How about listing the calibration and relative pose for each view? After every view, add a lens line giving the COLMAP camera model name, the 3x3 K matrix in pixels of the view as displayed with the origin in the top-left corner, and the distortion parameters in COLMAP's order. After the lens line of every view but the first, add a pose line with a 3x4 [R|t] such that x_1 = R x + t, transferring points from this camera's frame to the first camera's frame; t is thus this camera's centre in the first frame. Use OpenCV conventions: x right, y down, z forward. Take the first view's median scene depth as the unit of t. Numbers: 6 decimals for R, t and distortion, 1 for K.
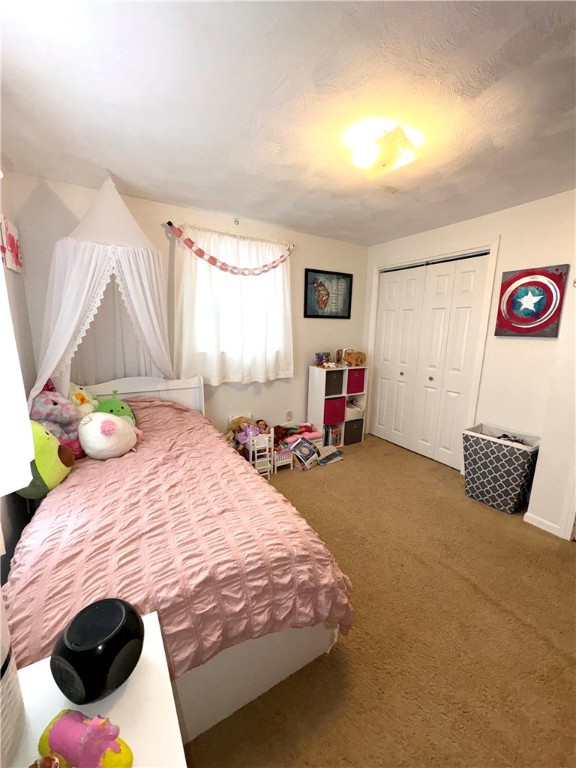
lens RADIAL K [[307.7, 0, 288.0], [0, 307.7, 384.0], [0, 0, 1]] dist [0.001493, 0.000341]
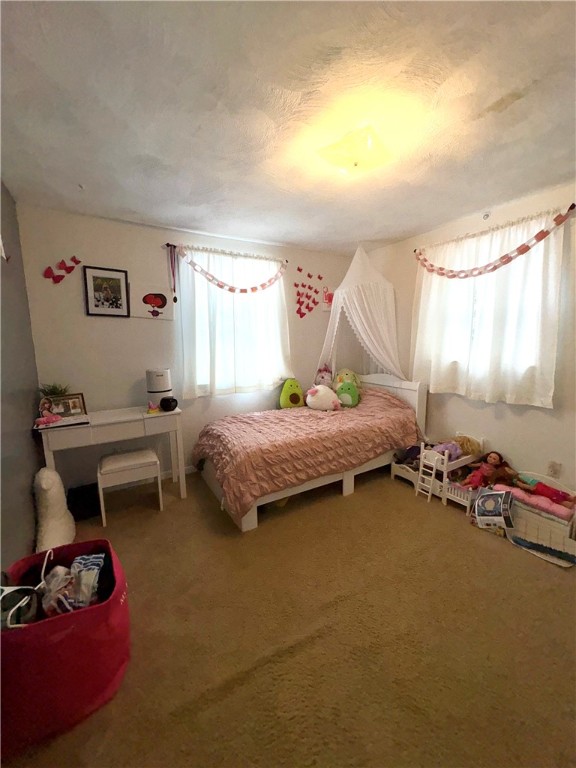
lens RADIAL K [[307.7, 0, 288.0], [0, 307.7, 384.0], [0, 0, 1]] dist [0.001493, 0.000341]
pose [[-0.000050, 0.125931, -0.992039, 0.766949], [-0.170802, 0.977460, 0.124089, -0.068357], [0.985305, 0.169449, 0.021460, 0.501356]]
